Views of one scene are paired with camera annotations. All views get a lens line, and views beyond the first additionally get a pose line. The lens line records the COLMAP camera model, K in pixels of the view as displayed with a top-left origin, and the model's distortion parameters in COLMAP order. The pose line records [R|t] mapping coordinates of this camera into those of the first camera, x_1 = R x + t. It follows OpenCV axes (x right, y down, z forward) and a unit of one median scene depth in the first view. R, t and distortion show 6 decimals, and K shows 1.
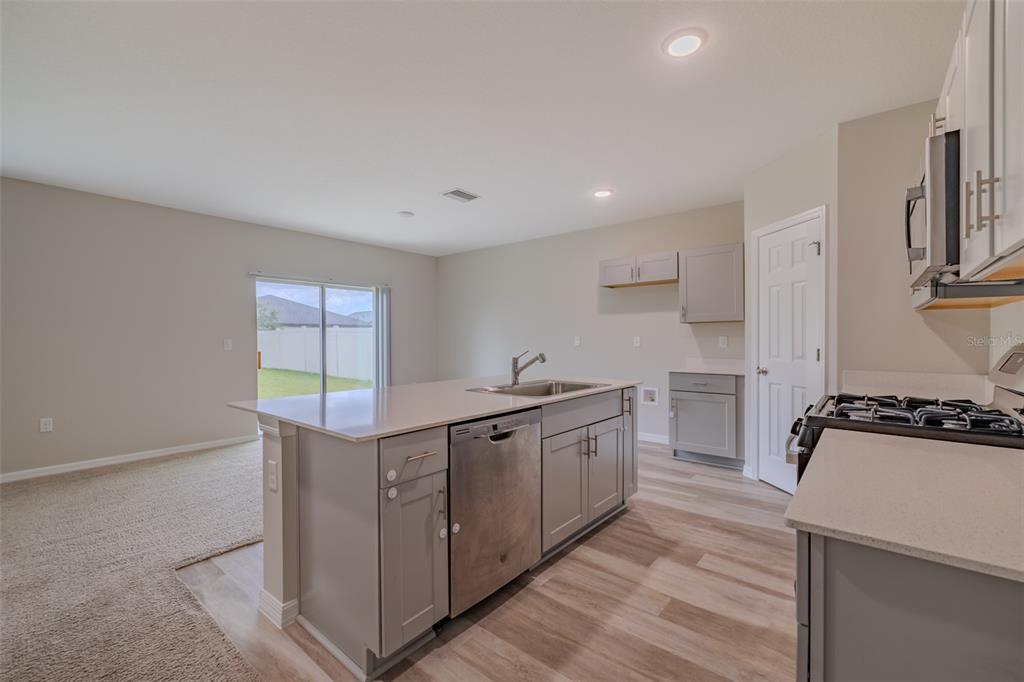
lens RADIAL K [[425.4, 0, 512.5], [0, 425.4, 341.4], [0, 0, 1]] dist [0.003508, -0.001557]
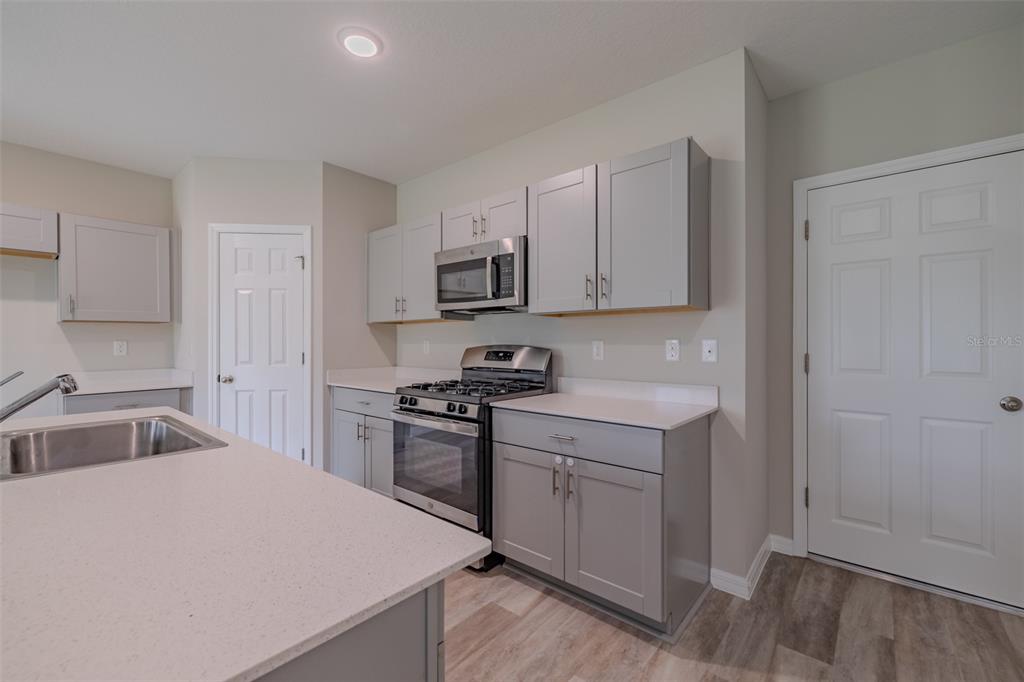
lens RADIAL K [[437.6, 0, 507.2], [0, 437.6, 338.9], [0, 0, 1]] dist [0.003739, -0.001250]
pose [[0.020100, 0.007921, 0.999767, -0.337317], [0.006698, 0.999945, -0.008057, -0.005450], [-0.999776, 0.006858, 0.020046, 0.360600]]
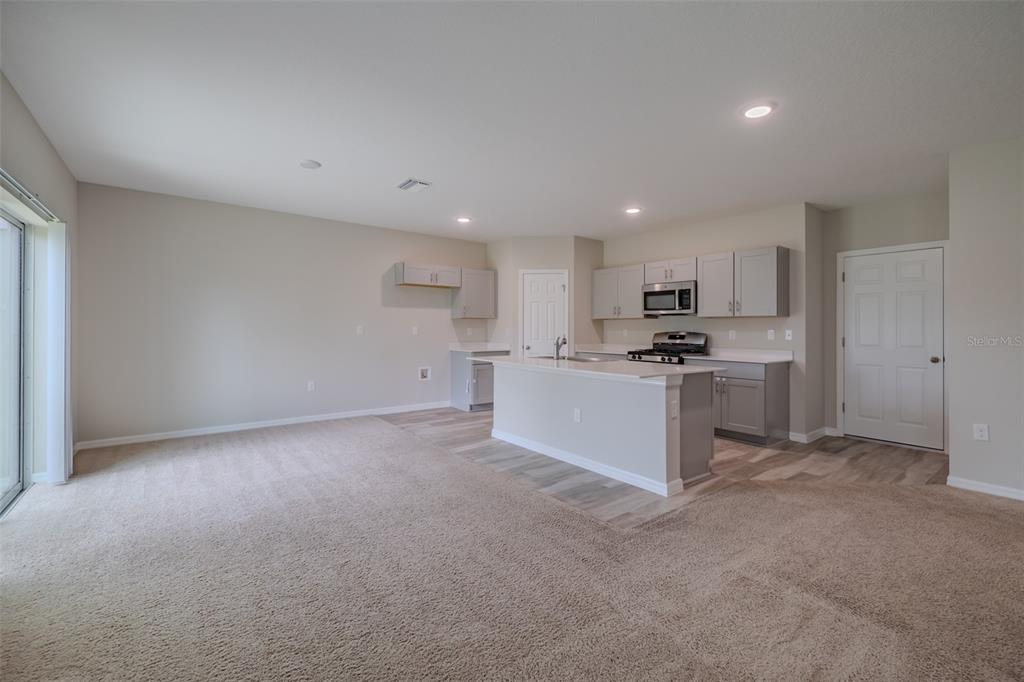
lens RADIAL K [[437.6, 0, 511.6], [0, 437.6, 319.4], [0, 0, 1]] dist [0.003739, -0.001250]
pose [[0.222100, 0.027452, 0.974637, -1.225510], [-0.004307, 0.999621, -0.027174, 0.000536], [-0.975014, 0.001837, 0.222134, 0.624061]]
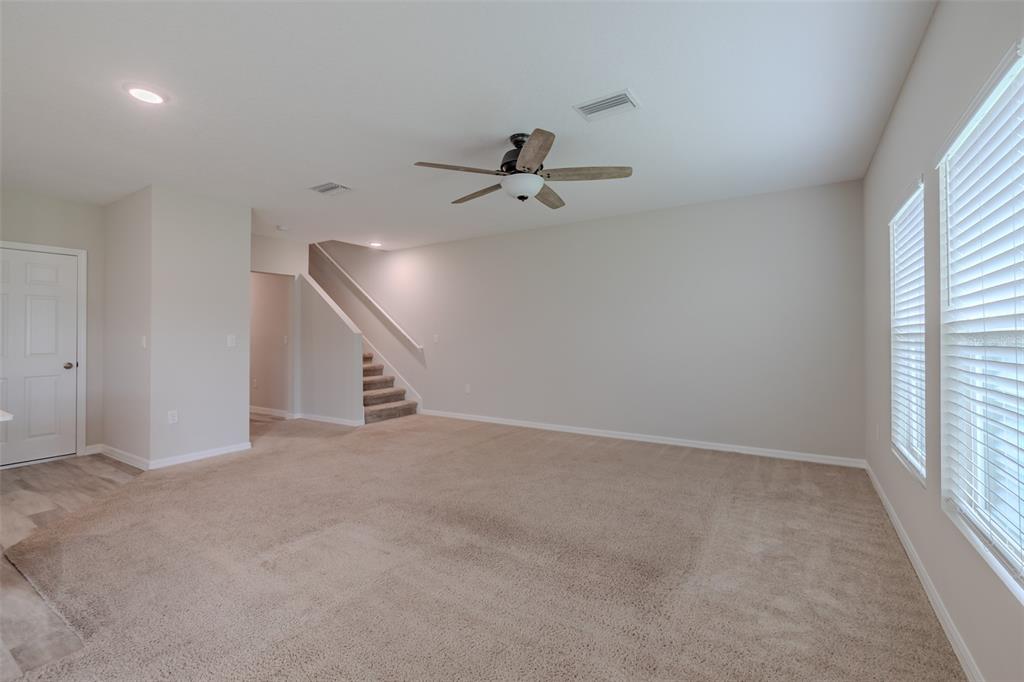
lens RADIAL K [[437.6, 0, 528.7], [0, 437.6, 331.2], [0, 0, 1]] dist [0.003739, -0.001250]
pose [[-0.990778, 0.009346, -0.135175, -0.883228], [0.010092, 0.999937, -0.004836, -0.003656], [0.135122, -0.006155, -0.990810, 1.129075]]
